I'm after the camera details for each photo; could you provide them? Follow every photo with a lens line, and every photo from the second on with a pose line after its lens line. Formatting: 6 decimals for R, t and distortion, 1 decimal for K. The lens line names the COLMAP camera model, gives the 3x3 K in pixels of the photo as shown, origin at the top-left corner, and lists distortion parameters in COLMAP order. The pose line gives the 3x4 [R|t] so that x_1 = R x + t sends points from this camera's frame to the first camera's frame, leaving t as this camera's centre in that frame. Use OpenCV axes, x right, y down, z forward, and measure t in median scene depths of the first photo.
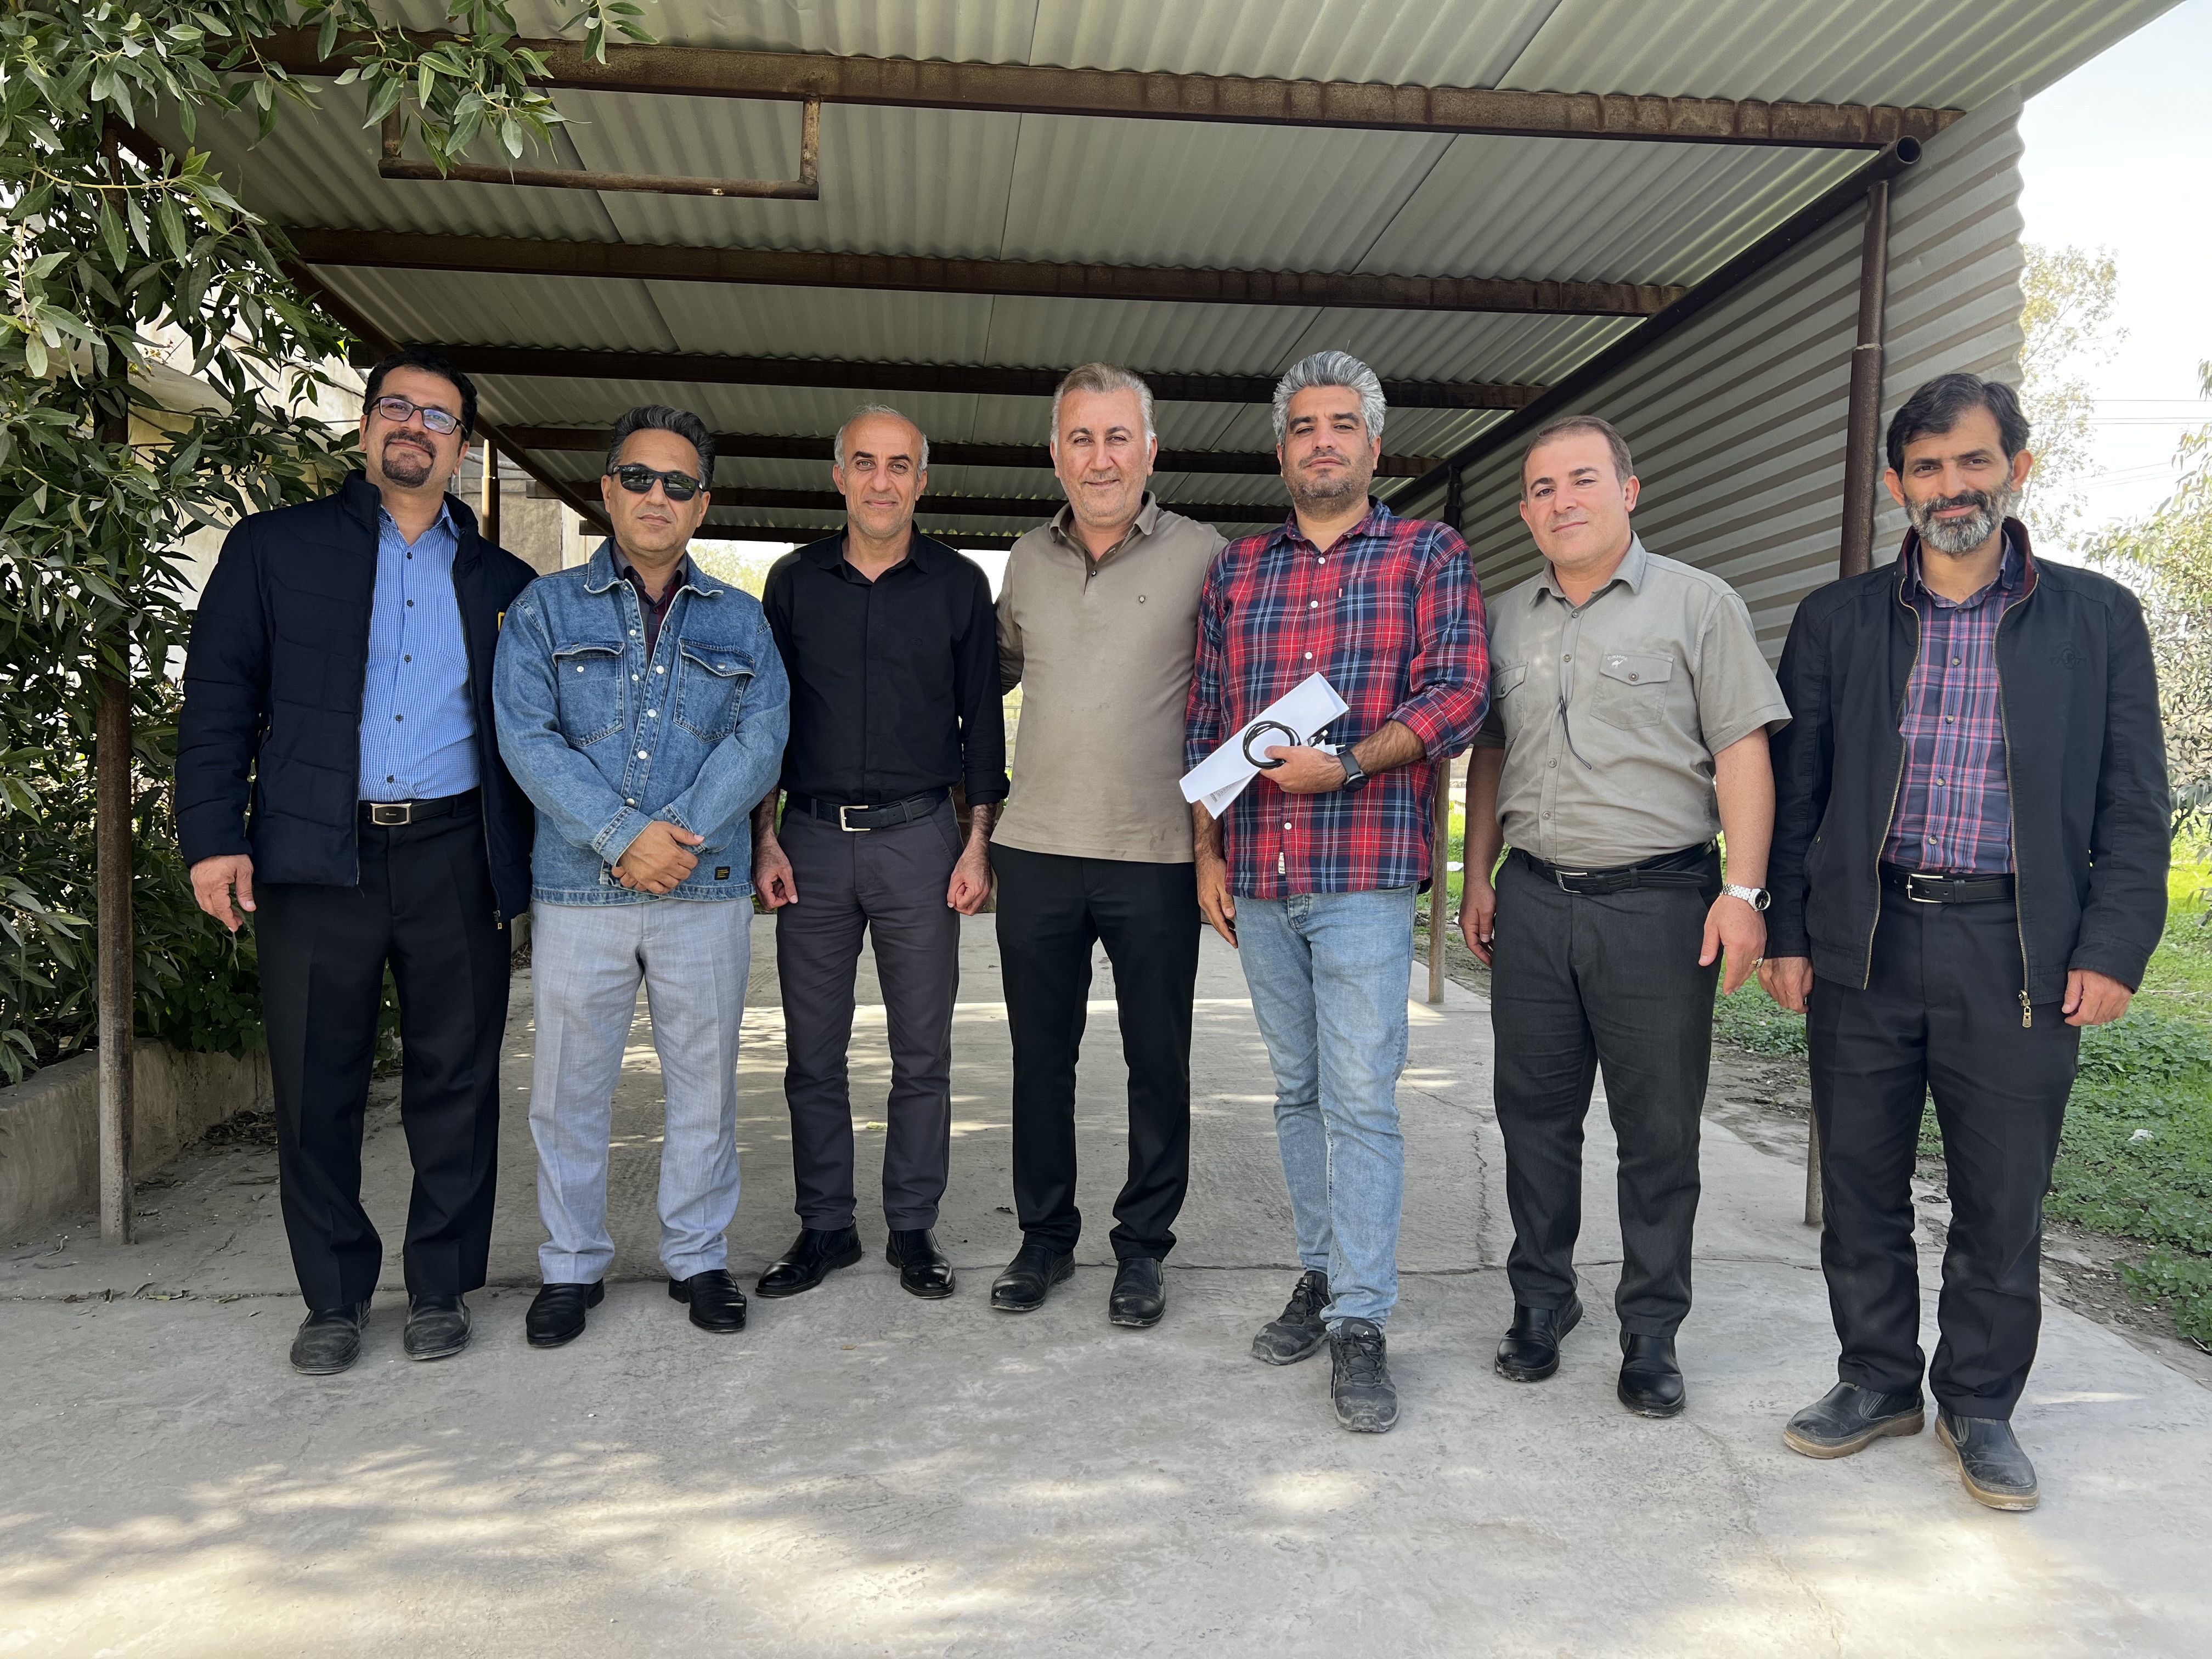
lens RADIAL K [[1637.0, 0, 1106.0], [0, 1637.0, 829.5], [0, 0, 1]] dist [0.008235, -0.007738]
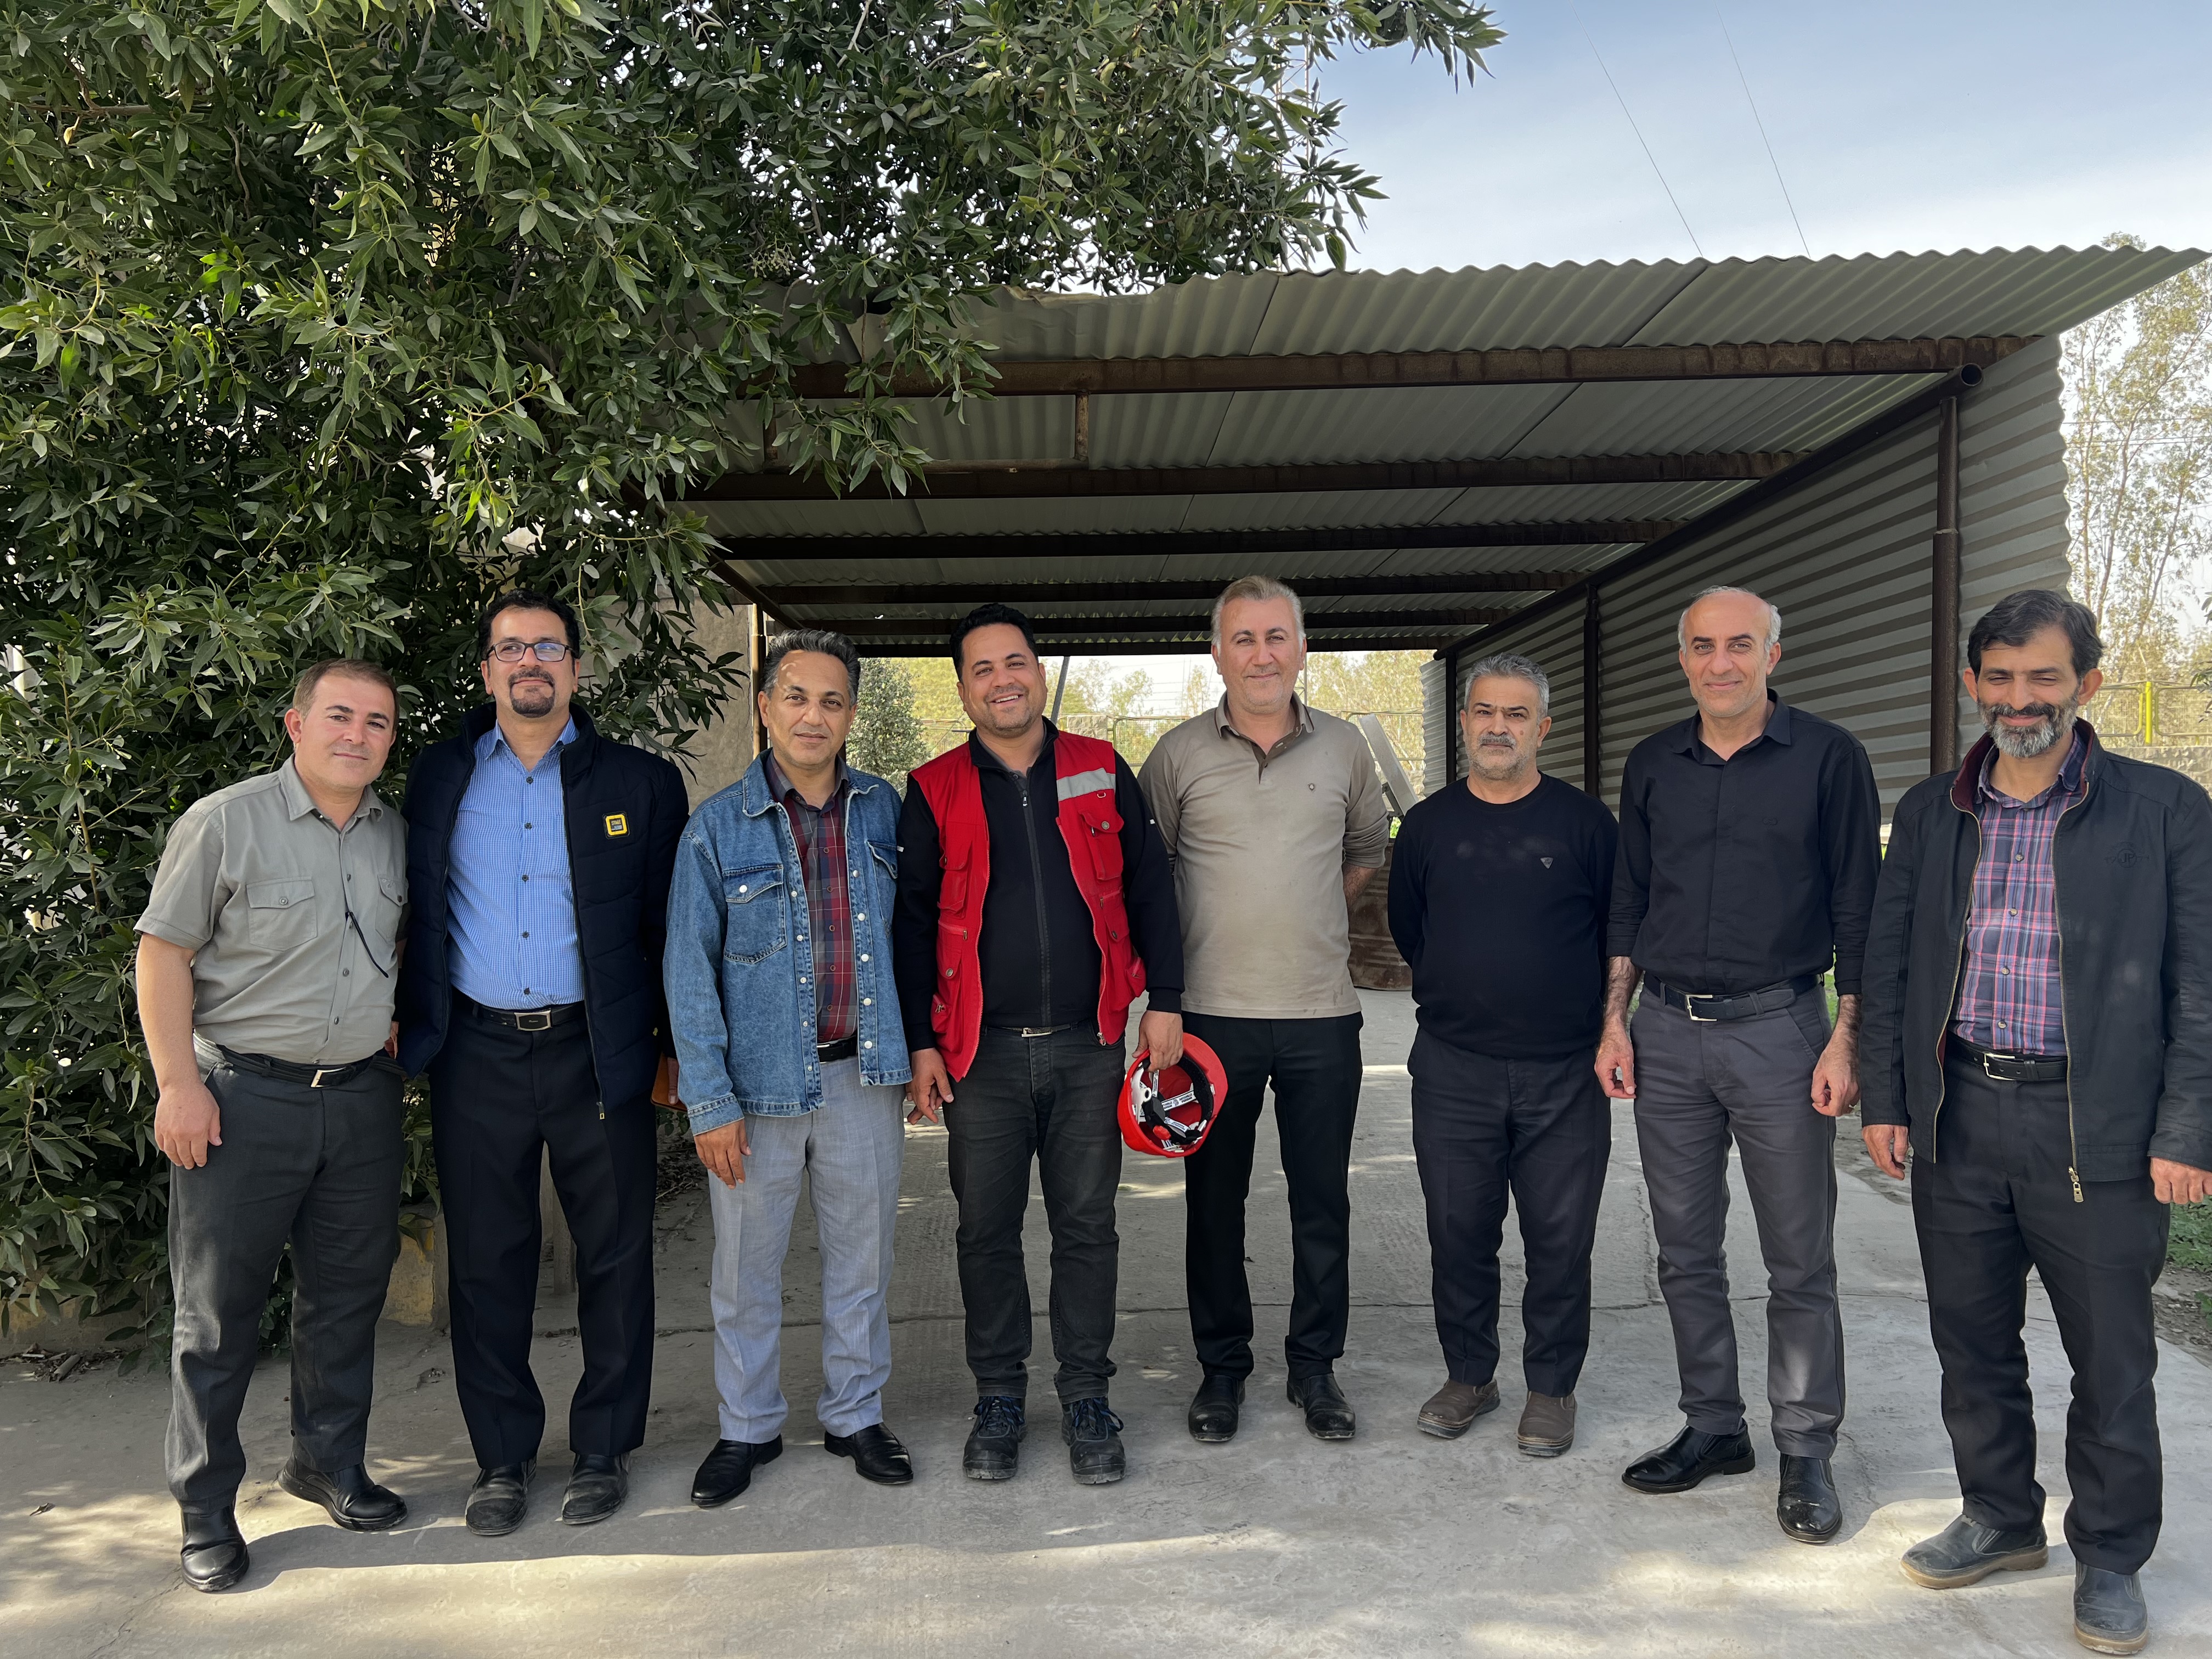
lens RADIAL K [[1641.5, 0, 1100.4], [0, 1641.5, 819.1], [0, 0, 1]] dist [-0.000054, -0.000185]
pose [[0.996266, -0.031370, -0.080434, -0.072030], [0.028842, 0.999059, -0.032399, -0.067955], [0.081375, 0.029958, 0.996233, -0.275026]]
